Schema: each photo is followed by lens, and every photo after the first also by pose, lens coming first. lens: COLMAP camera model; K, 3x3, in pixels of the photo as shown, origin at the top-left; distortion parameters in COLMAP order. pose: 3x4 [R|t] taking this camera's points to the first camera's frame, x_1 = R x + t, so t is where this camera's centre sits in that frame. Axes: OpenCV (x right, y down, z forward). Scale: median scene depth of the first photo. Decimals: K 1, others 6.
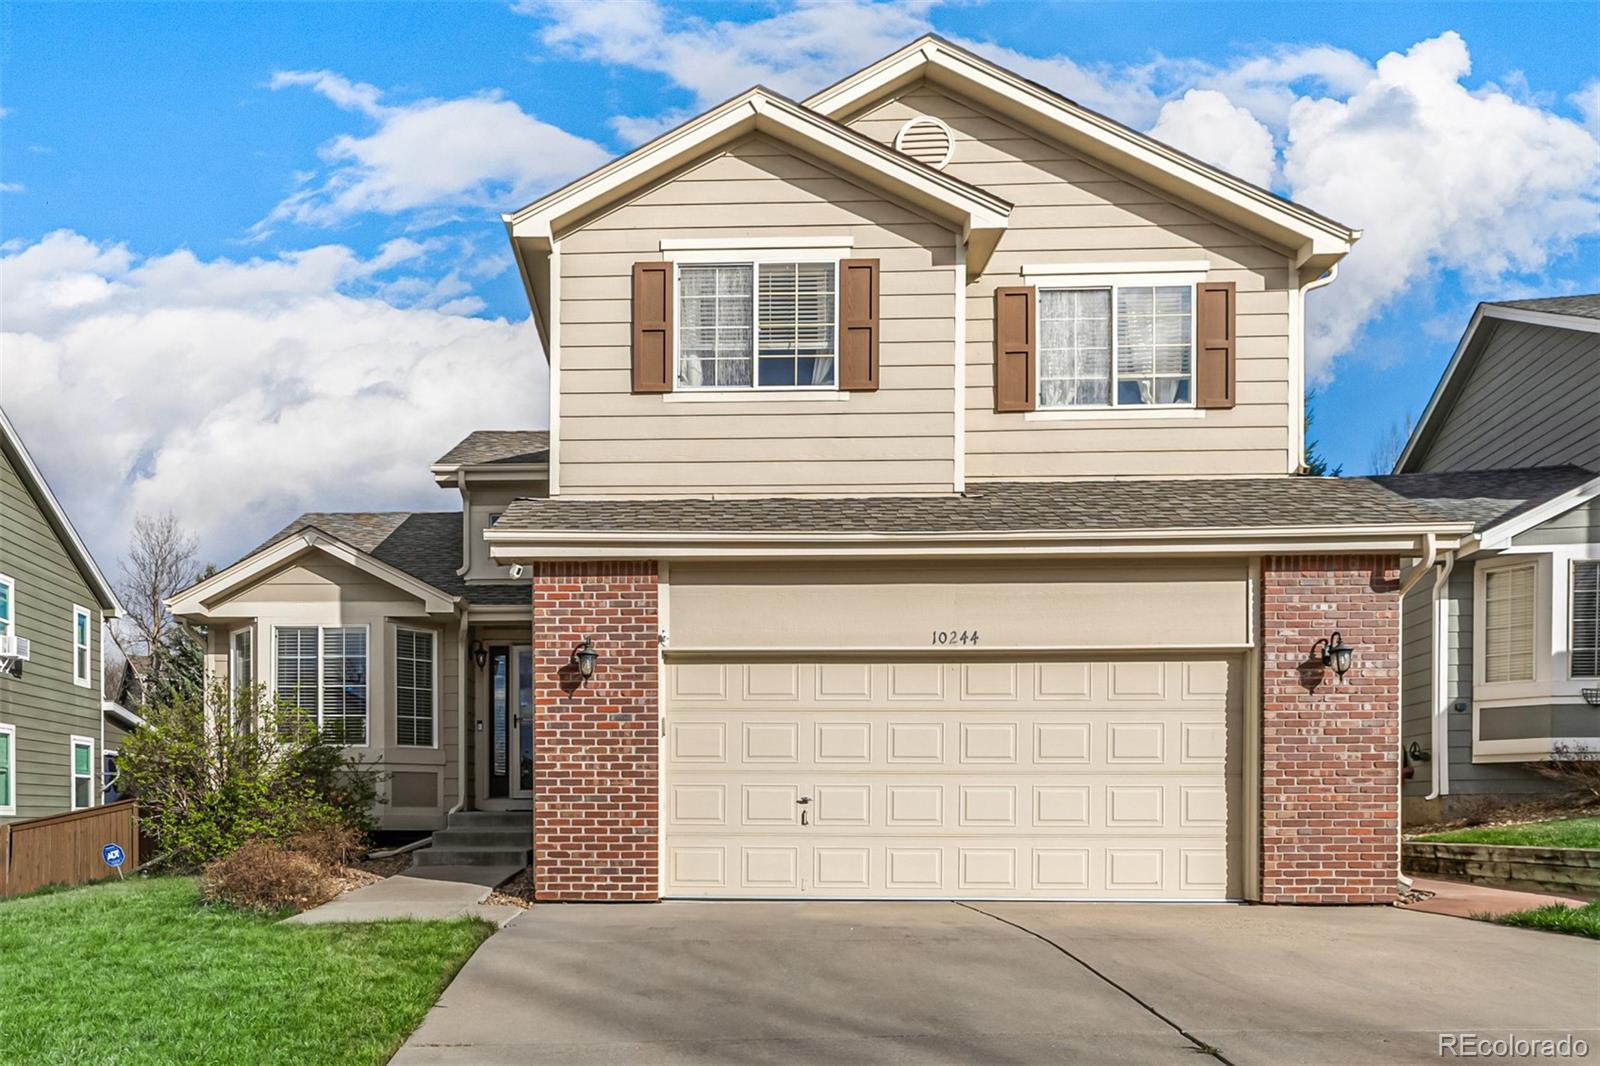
lens RADIAL K [[670.6, 0, 738.6], [0, 670.6, 523.9], [0, 0, 1]] dist [0.004059, -0.001493]
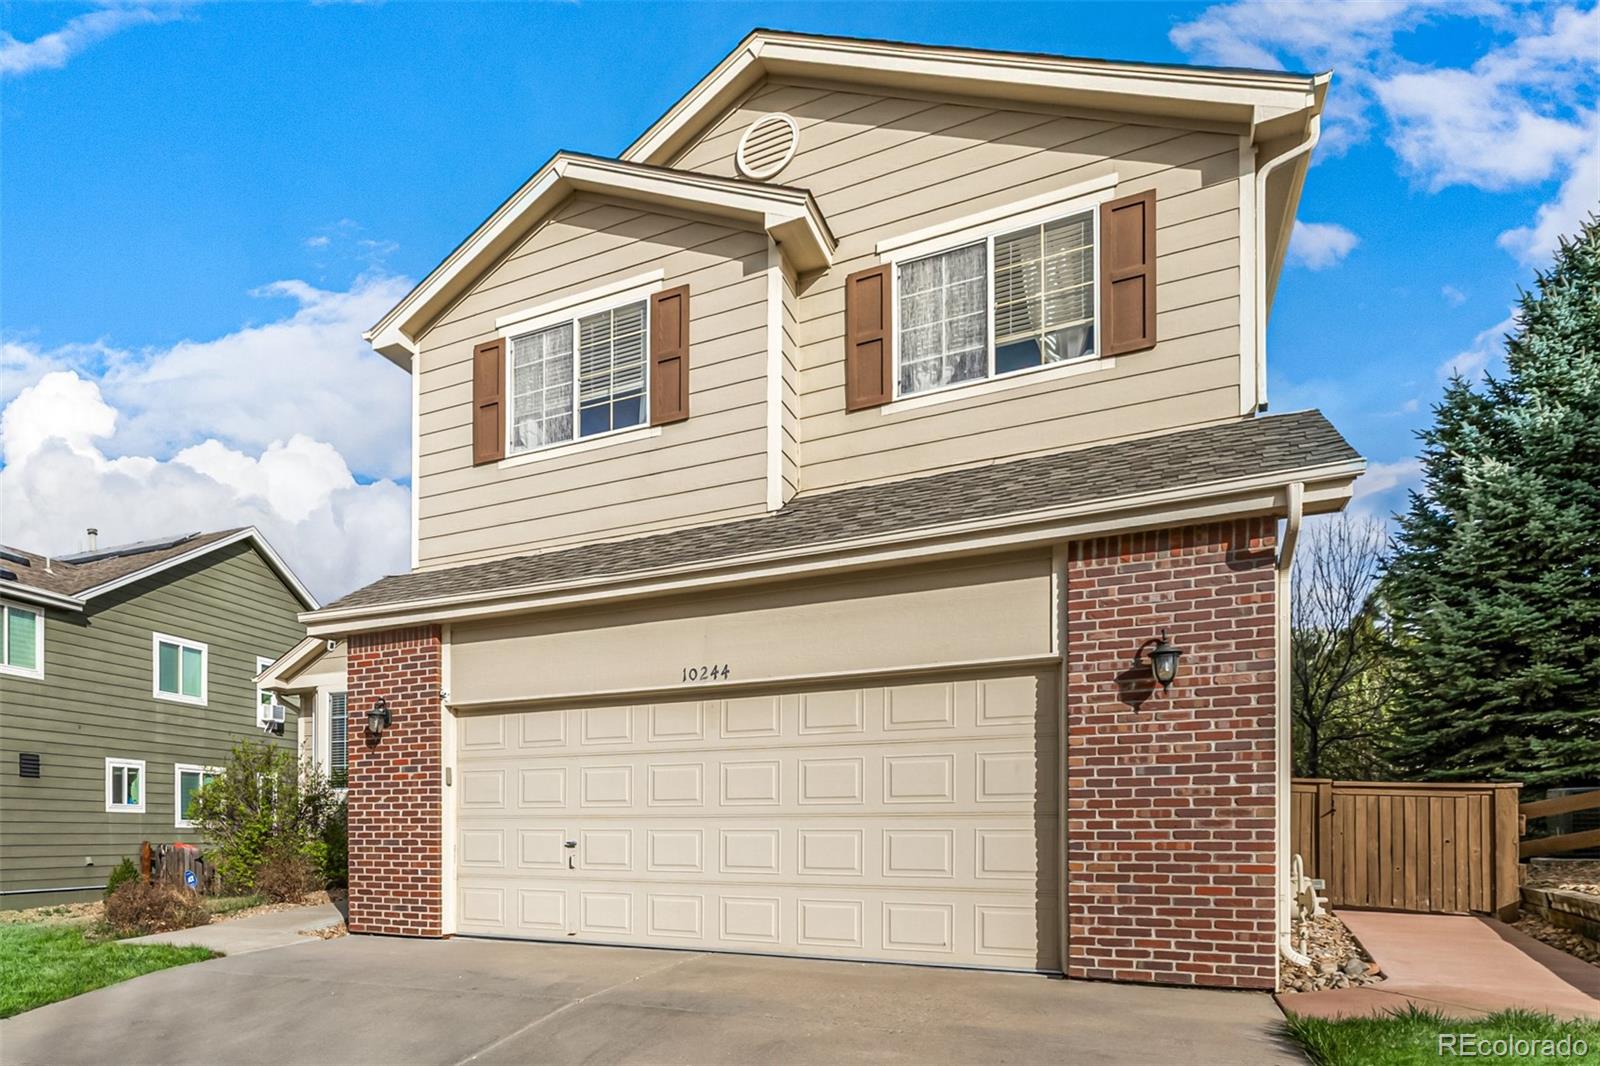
lens RADIAL K [[670.6, 0, 791.5], [0, 670.6, 536.4], [0, 0, 1]] dist [0.004059, -0.001493]
pose [[0.940144, -0.134423, -0.313145, 0.717441], [0.133791, 0.990728, -0.023611, 0.015389], [0.313415, -0.019699, 0.949412, 0.131184]]
